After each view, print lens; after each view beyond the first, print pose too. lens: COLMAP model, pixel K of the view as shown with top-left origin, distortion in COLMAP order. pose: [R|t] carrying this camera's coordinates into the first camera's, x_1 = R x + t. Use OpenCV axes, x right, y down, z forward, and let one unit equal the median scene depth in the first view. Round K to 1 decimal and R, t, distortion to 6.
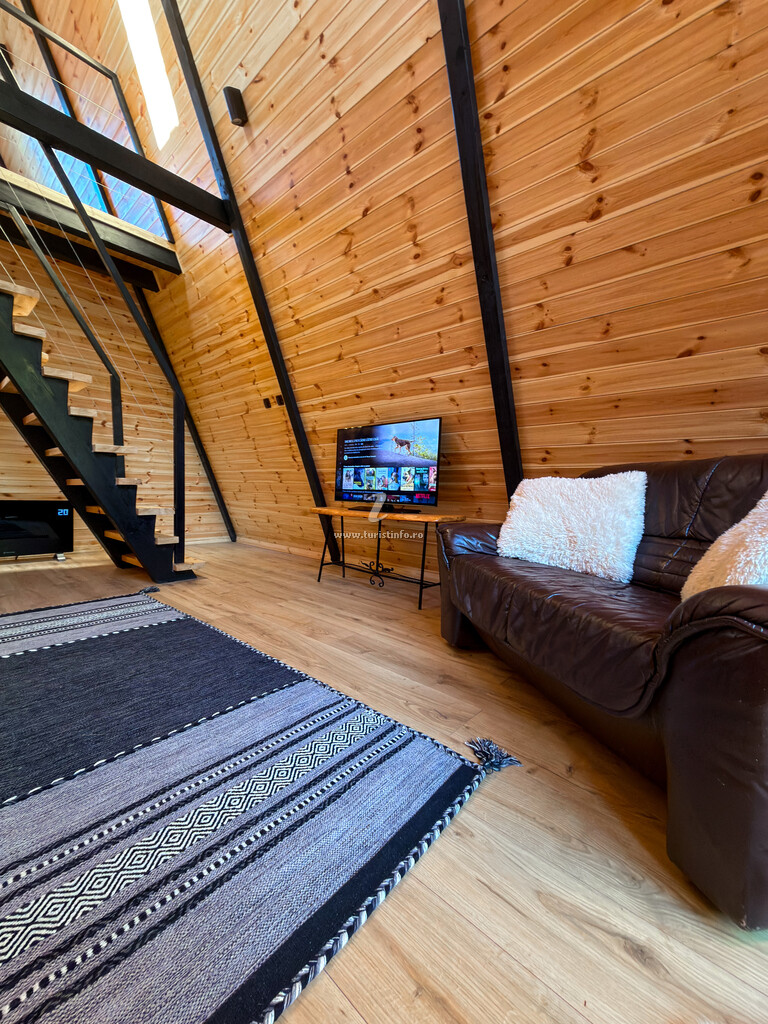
lens RADIAL K [[410.5, 0, 384.0], [0, 410.5, 512.0], [0, 0, 1]] dist [0.000151, 0.000416]
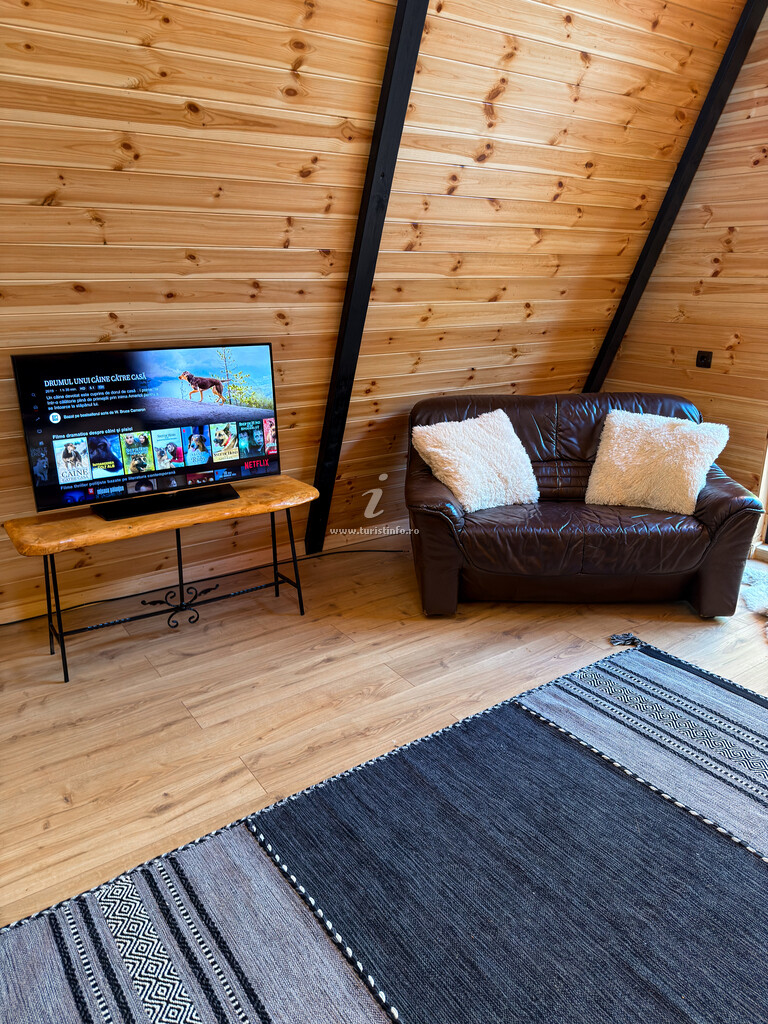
lens RADIAL K [[721.9, 0, 386.1], [0, 721.9, 517.0], [0, 0, 1]] dist [0.072936, -0.090859]
pose [[0.235979, -0.326019, 0.915438, -0.949860], [0.064640, 0.945222, 0.319963, -0.316844], [-0.969606, -0.016330, 0.244126, 0.510159]]
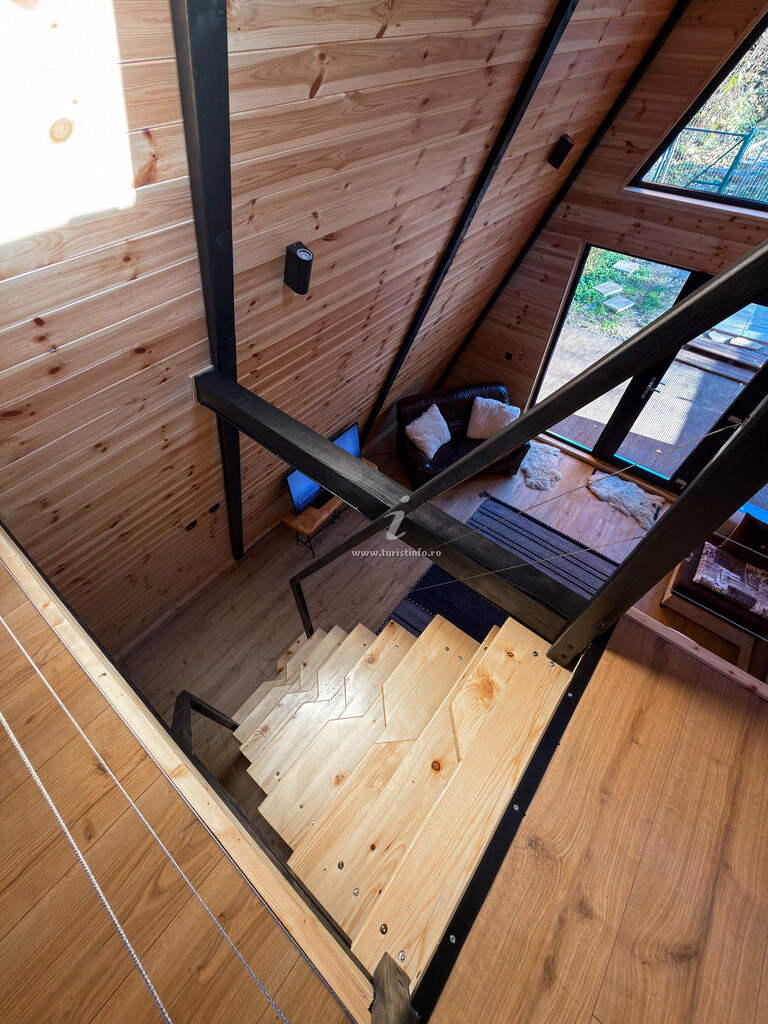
lens RADIAL K [[410.5, 0, 384.0], [0, 410.5, 512.0], [0, 0, 1]] dist [0.000151, 0.000416]
pose [[-0.056156, -0.798738, 0.599053, -1.068025], [0.046995, 0.597220, 0.800699, -1.241874], [-0.997315, 0.073117, 0.003999, 0.884814]]
